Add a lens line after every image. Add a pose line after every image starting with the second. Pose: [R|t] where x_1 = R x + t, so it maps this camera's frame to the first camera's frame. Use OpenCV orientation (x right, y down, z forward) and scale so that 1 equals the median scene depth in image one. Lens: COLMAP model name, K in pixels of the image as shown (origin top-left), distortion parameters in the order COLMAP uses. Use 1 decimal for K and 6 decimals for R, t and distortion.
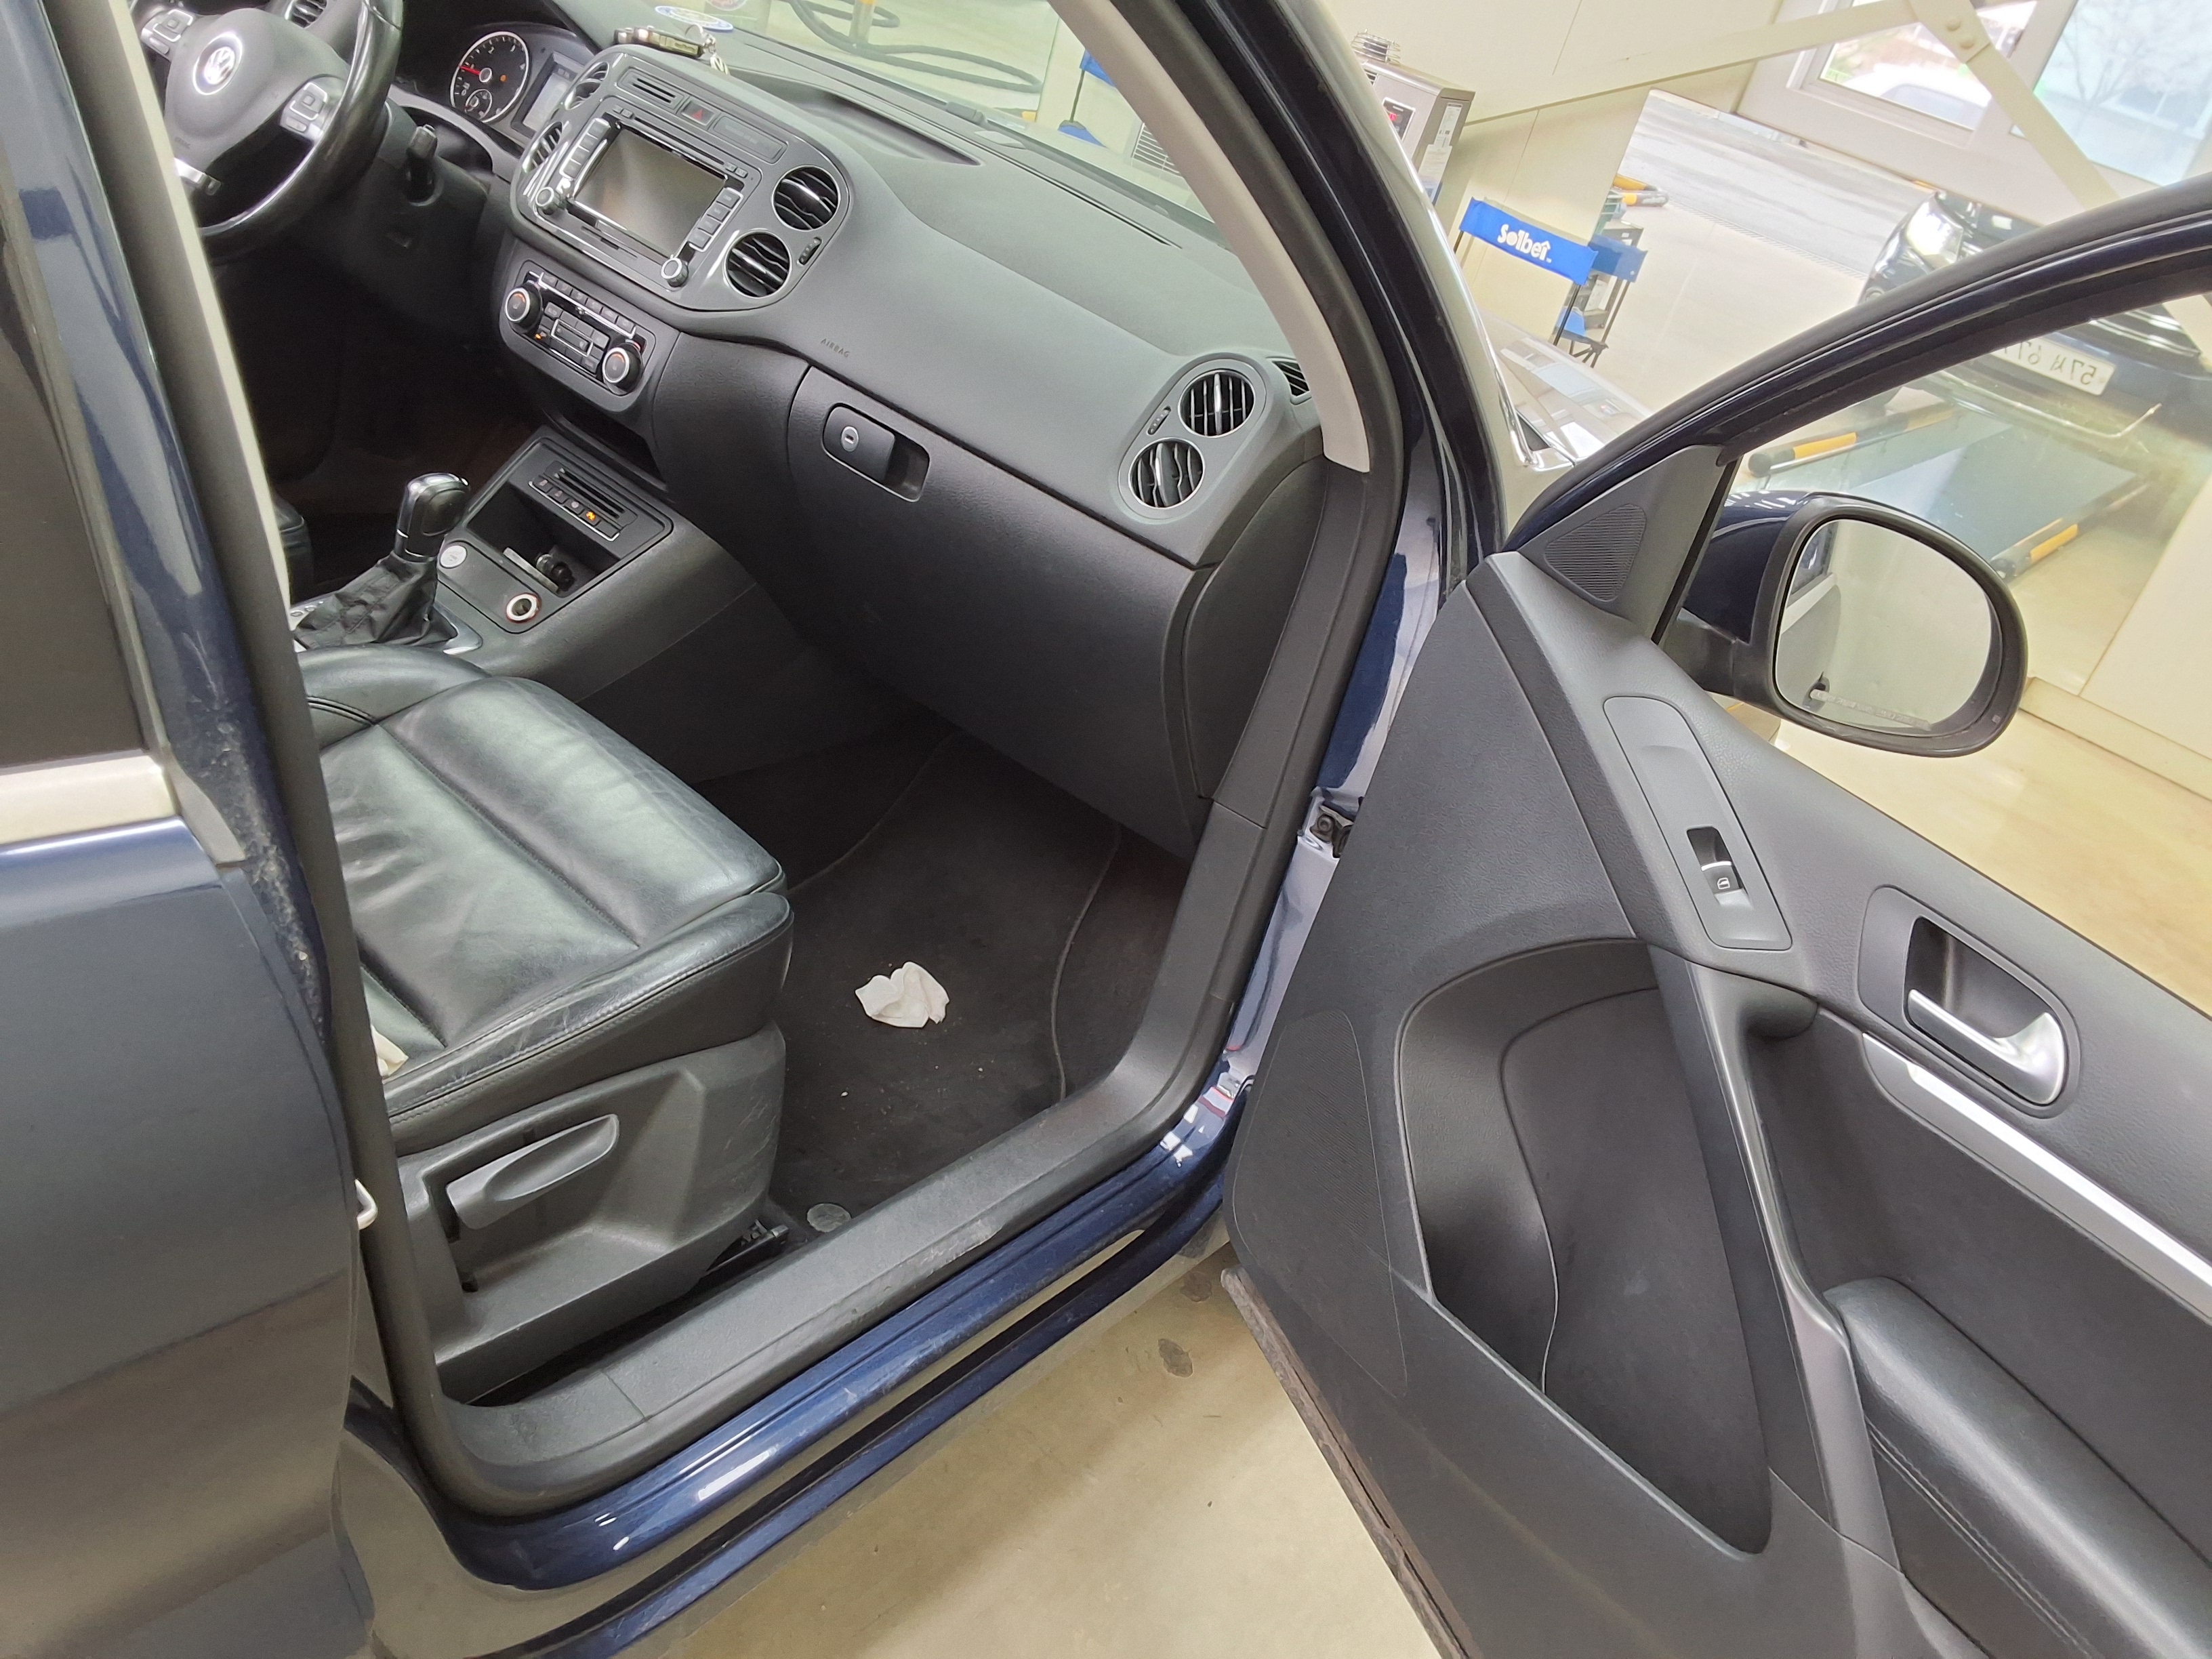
lens RADIAL K [[1791.1, 0, 1081.5], [0, 1791.1, 828.4], [0, 0, 1]] dist [0.142058, -0.237433]
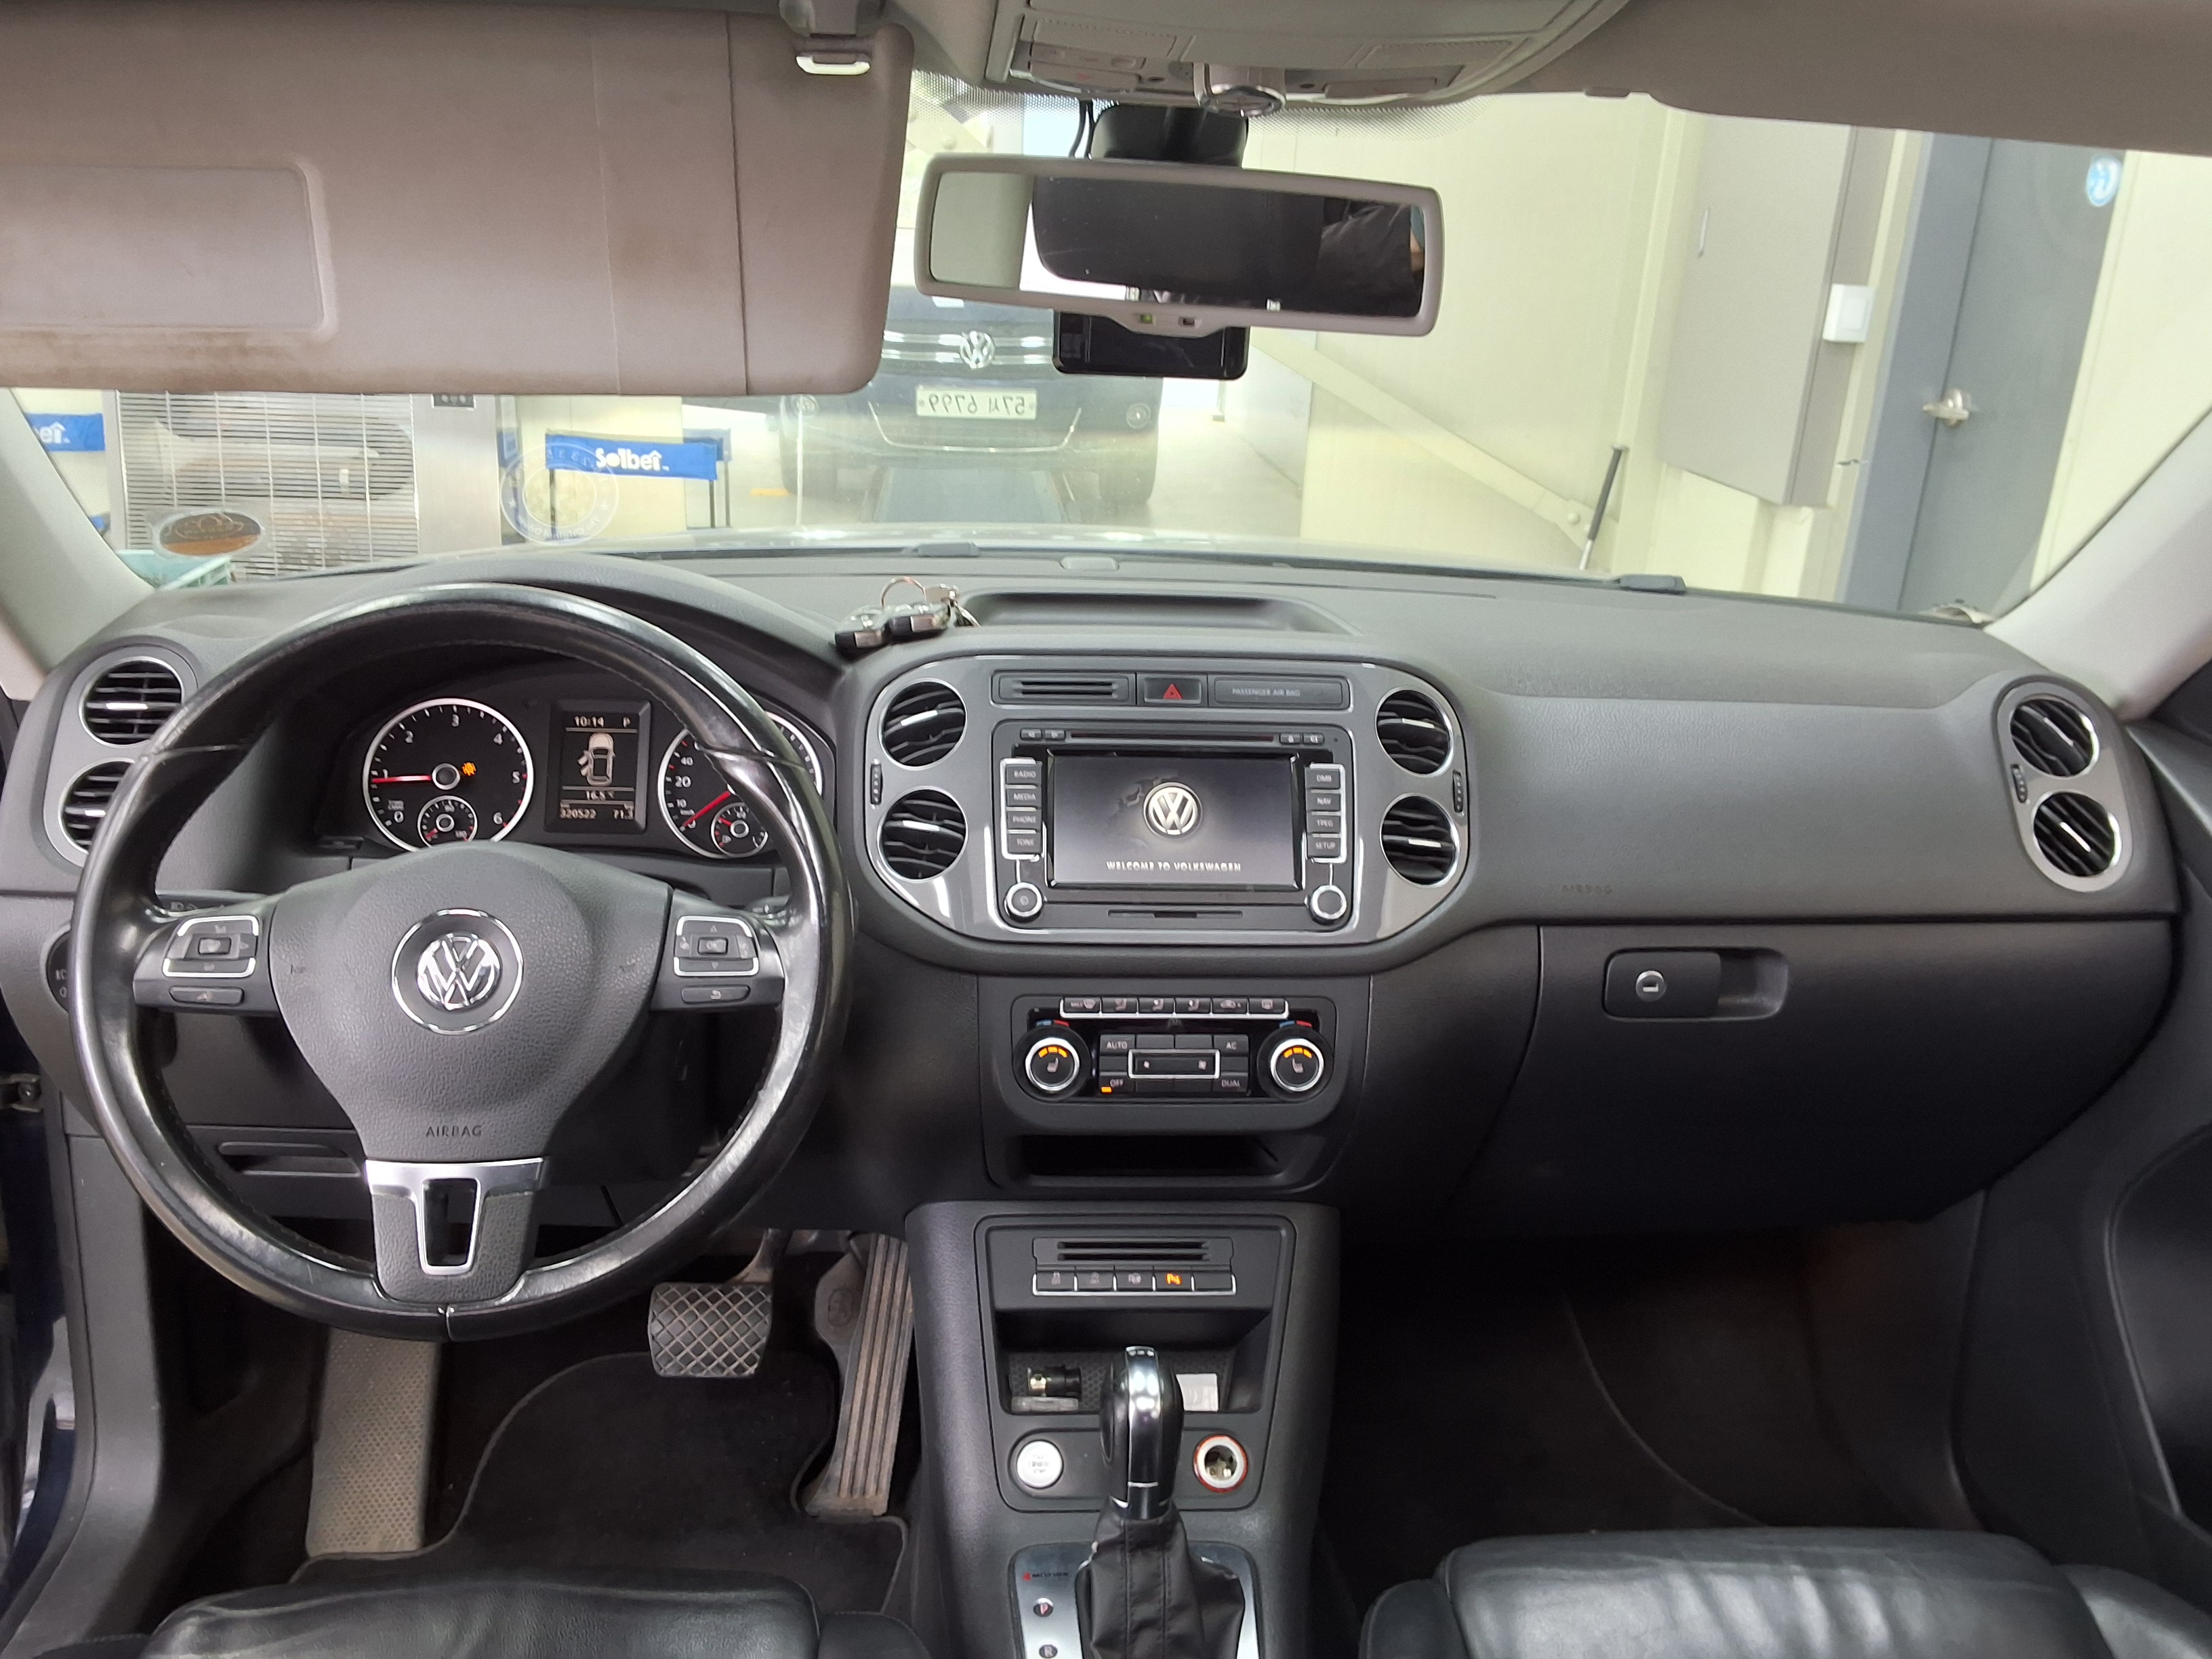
lens RADIAL K [[1791.1, 0, 1081.5], [0, 1791.1, 828.4], [0, 0, 1]] dist [0.142058, -0.237433]
pose [[0.682809, -0.443194, 0.580820, -0.620255], [0.474685, 0.873449, 0.108448, -0.414683], [-0.555380, 0.201657, 0.806776, 0.453689]]
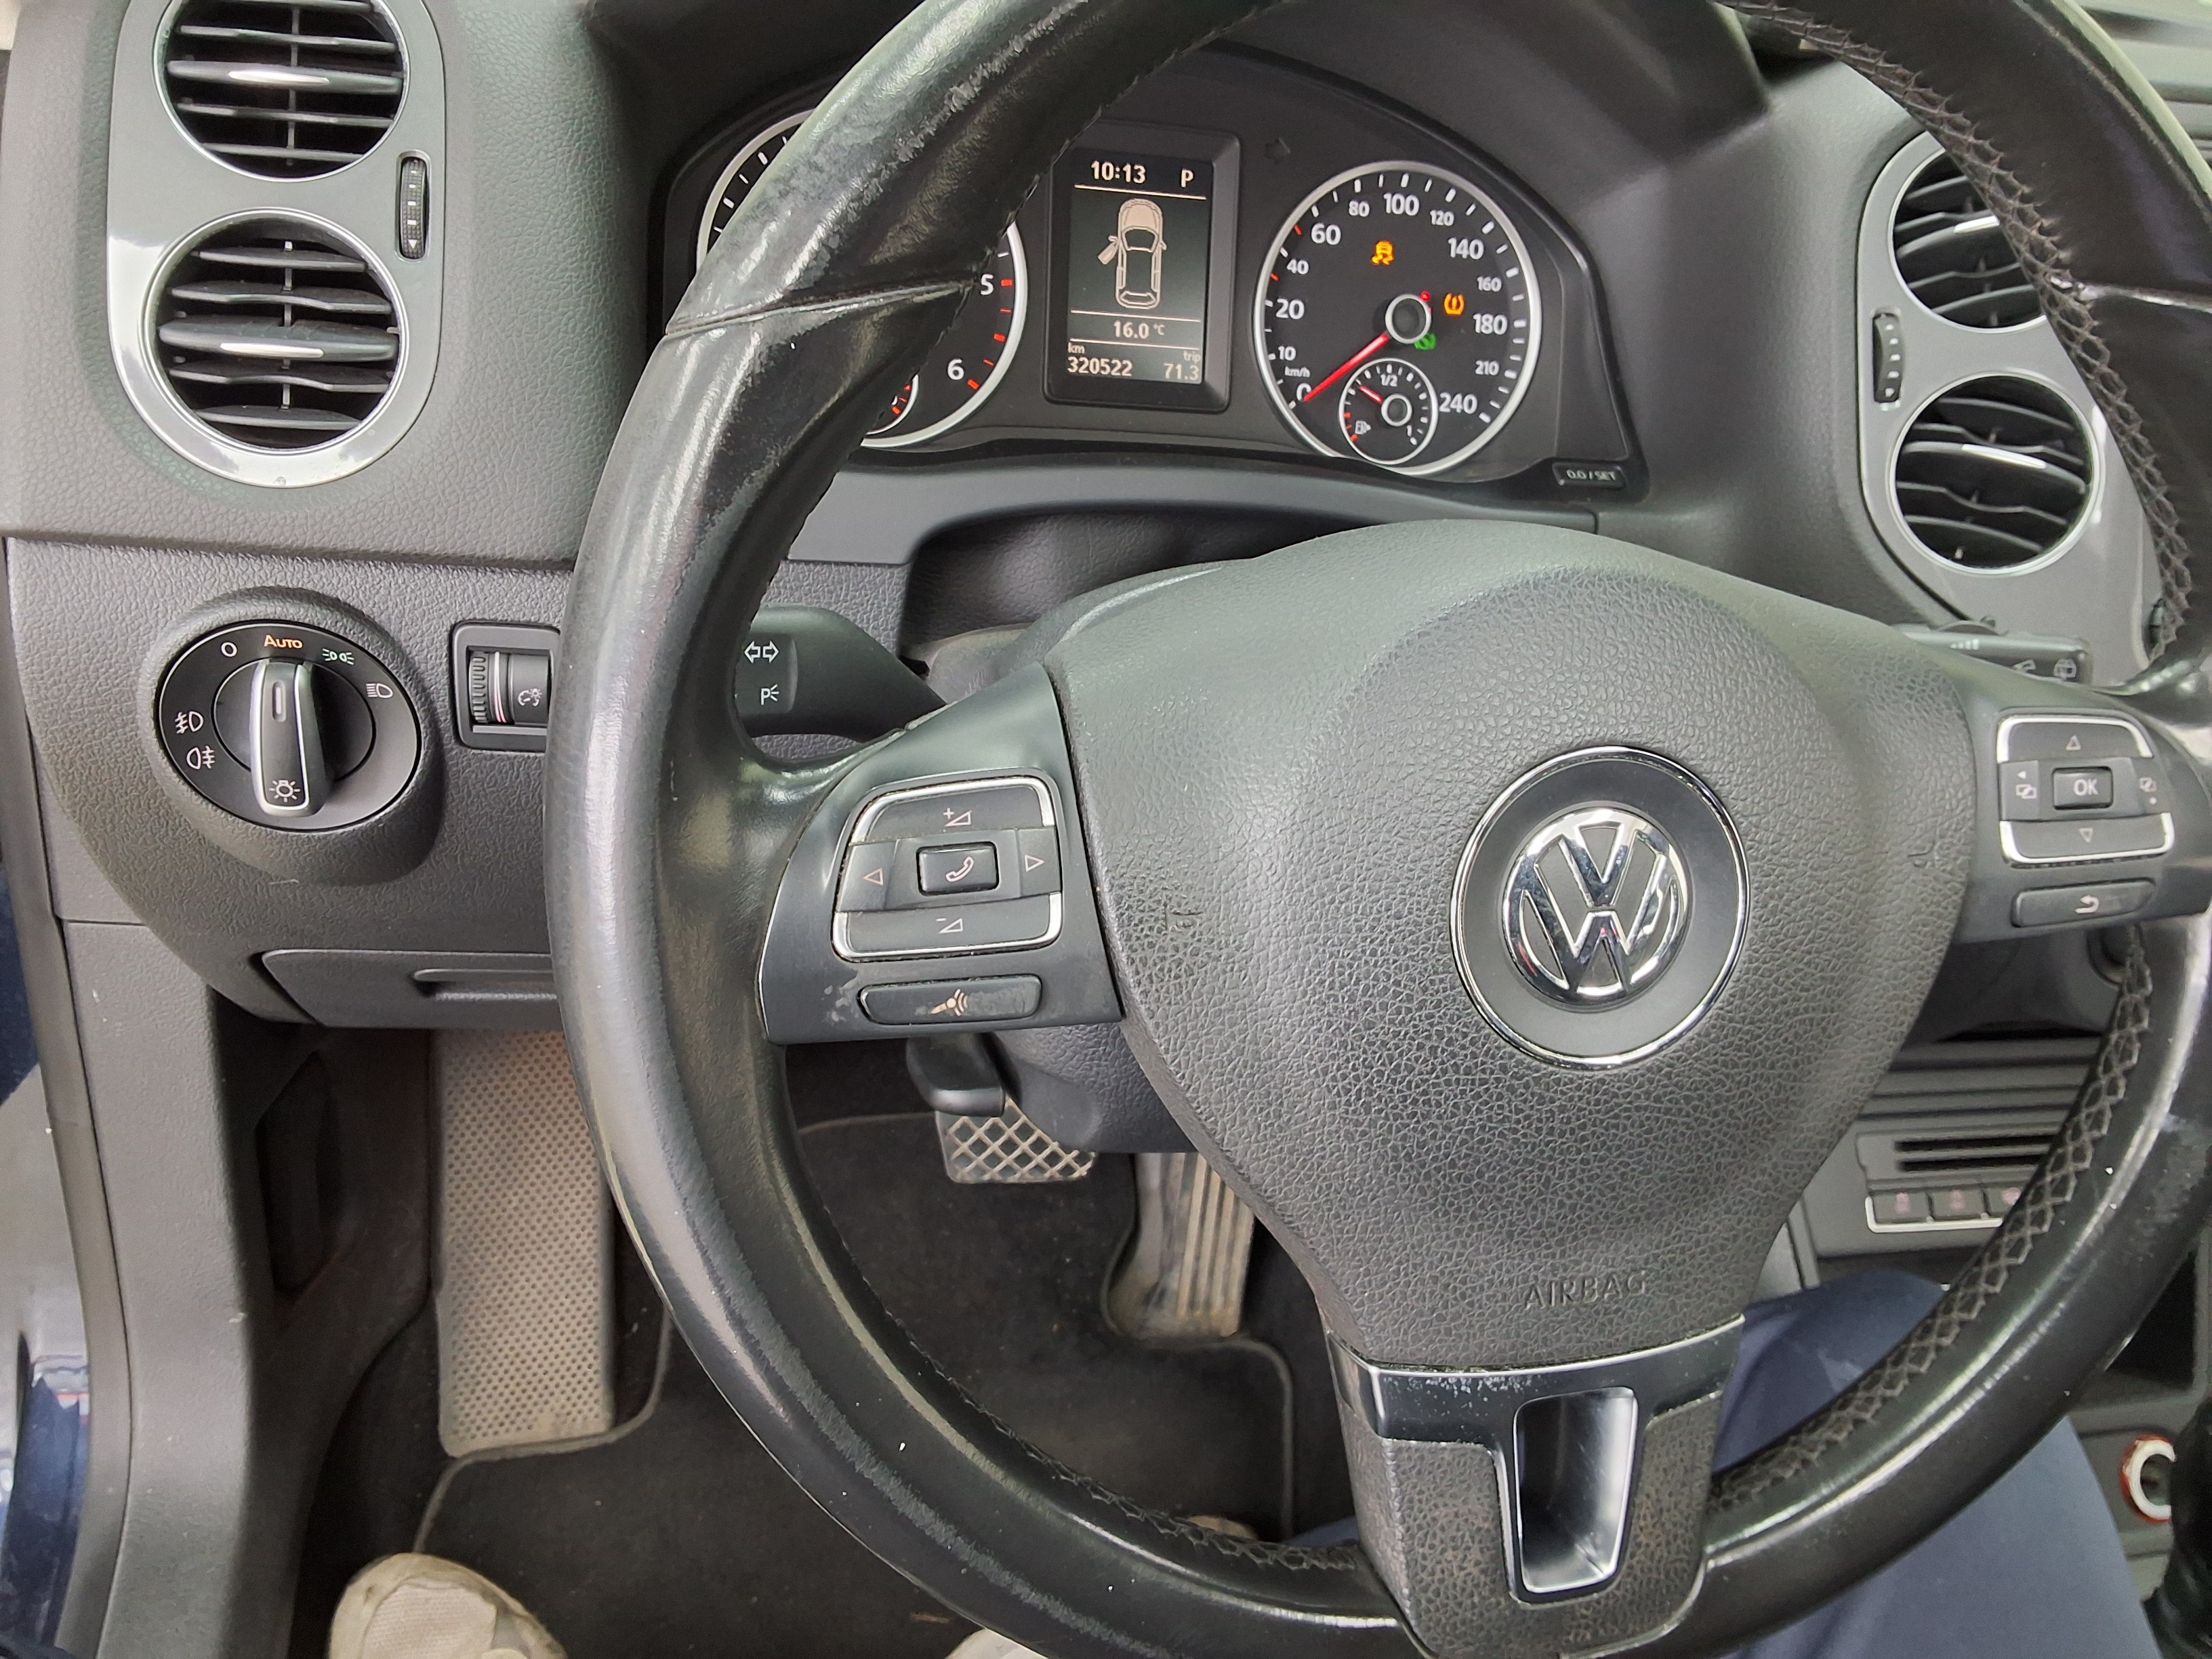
lens RADIAL K [[1805.2, 0, 1086.2], [0, 1805.2, 840.2], [0, 0, 1]] dist [0.114766, -0.186146]
pose [[0.601941, -0.592551, 0.535303, -0.594590], [0.402239, 0.804090, 0.437771, -0.520472], [-0.689834, -0.048193, 0.722362, 0.865485]]
